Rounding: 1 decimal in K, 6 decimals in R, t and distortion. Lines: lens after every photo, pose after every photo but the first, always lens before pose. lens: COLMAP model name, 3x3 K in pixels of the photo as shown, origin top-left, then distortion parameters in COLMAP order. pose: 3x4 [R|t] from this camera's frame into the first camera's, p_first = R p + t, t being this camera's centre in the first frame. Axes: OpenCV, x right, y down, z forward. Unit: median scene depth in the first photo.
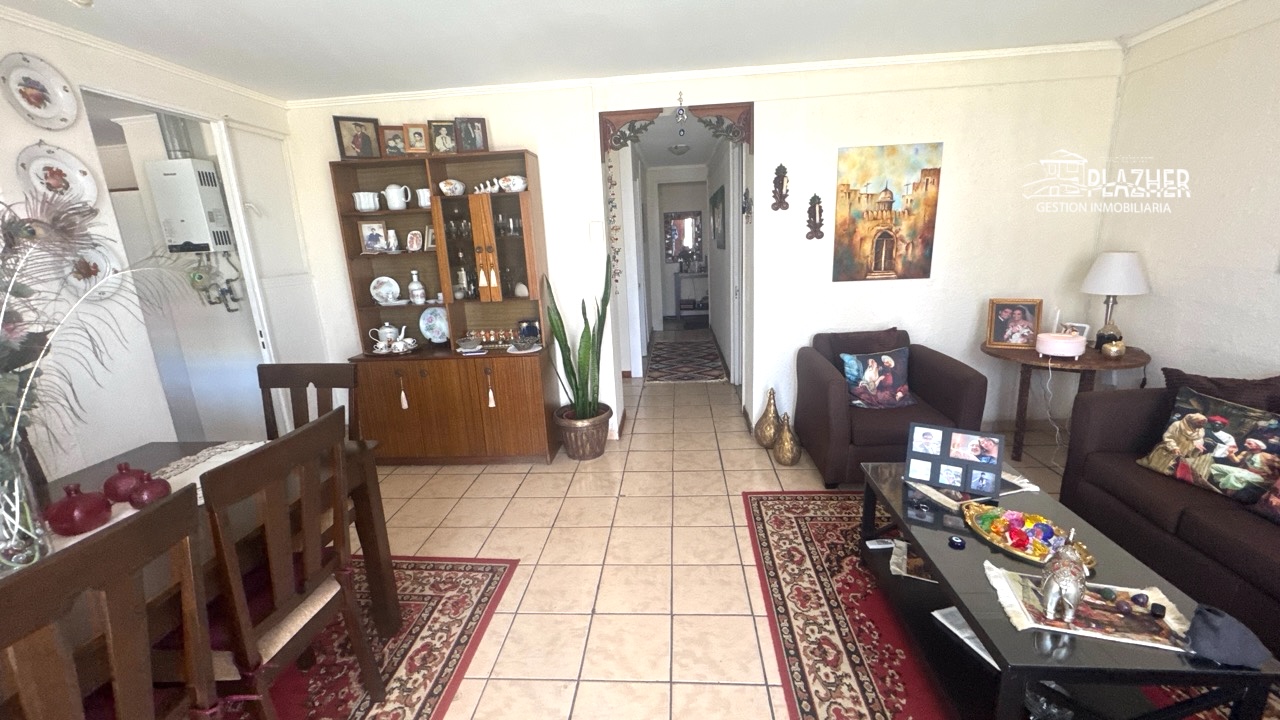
lens RADIAL K [[511.3, 0, 639.5], [0, 511.3, 359.8], [0, 0, 1]] dist [-0.003858, 0.000009]
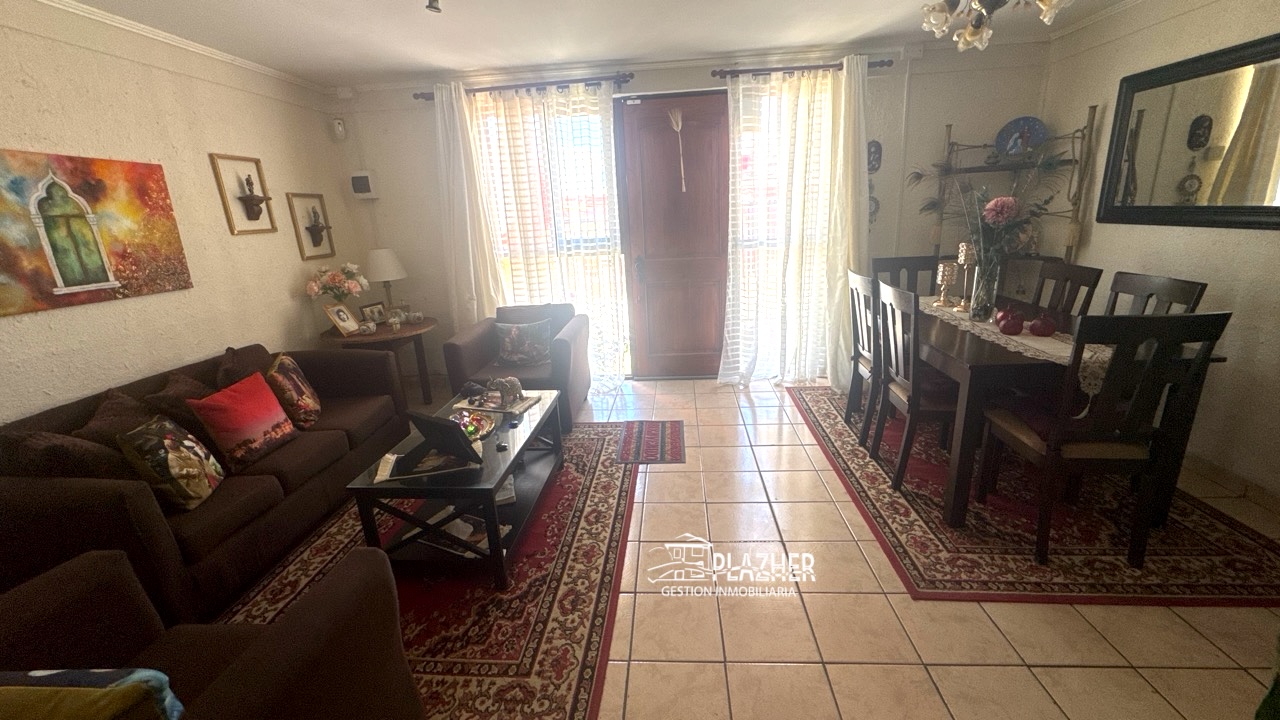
lens RADIAL K [[511.3, 0, 639.5], [0, 511.3, 359.8], [0, 0, 1]] dist [-0.003858, 0.000009]
pose [[-0.995223, 0.095705, 0.019269, 0.157184], [0.092439, 0.860344, 0.501262, -0.420213], [0.031395, 0.500648, -0.865081, 1.749526]]
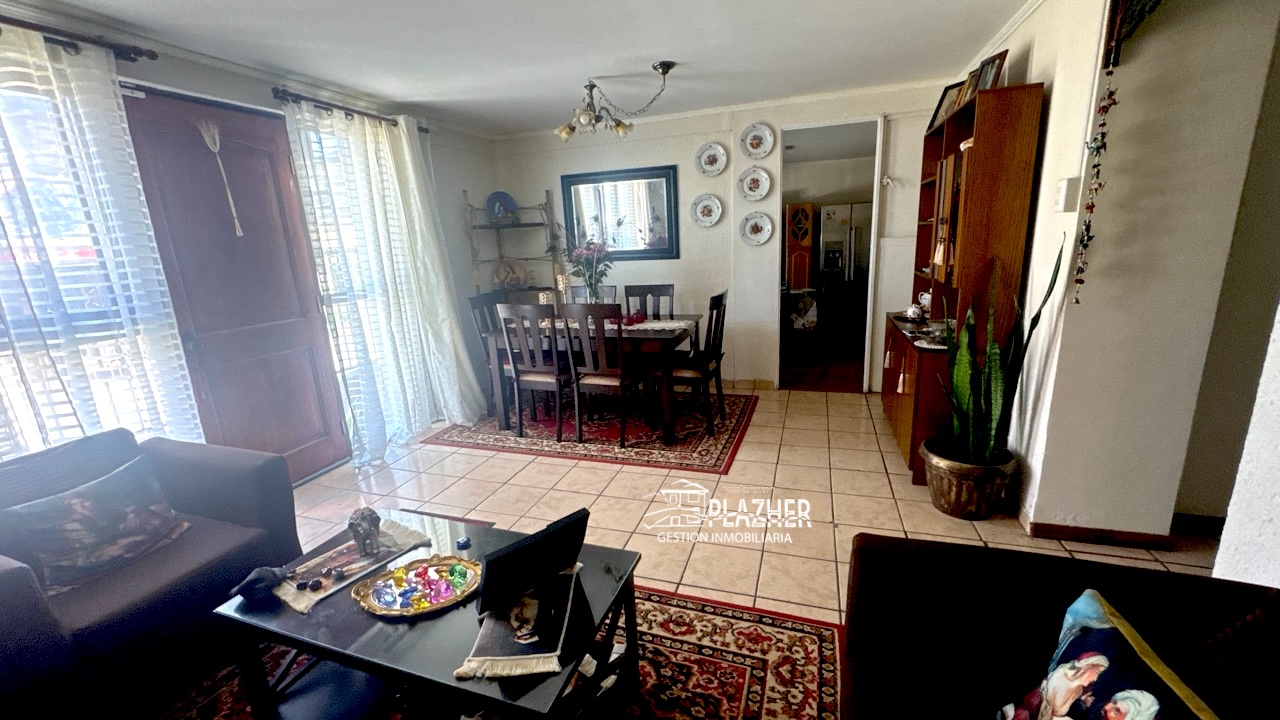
lens RADIAL K [[511.3, 0, 639.5], [0, 511.3, 359.8], [0, 0, 1]] dist [-0.003858, 0.000009]
pose [[-0.248130, 0.284953, -0.925869, 1.090391], [-0.168098, 0.928594, 0.330842, -0.309985], [0.954031, 0.237728, -0.182512, 1.130611]]
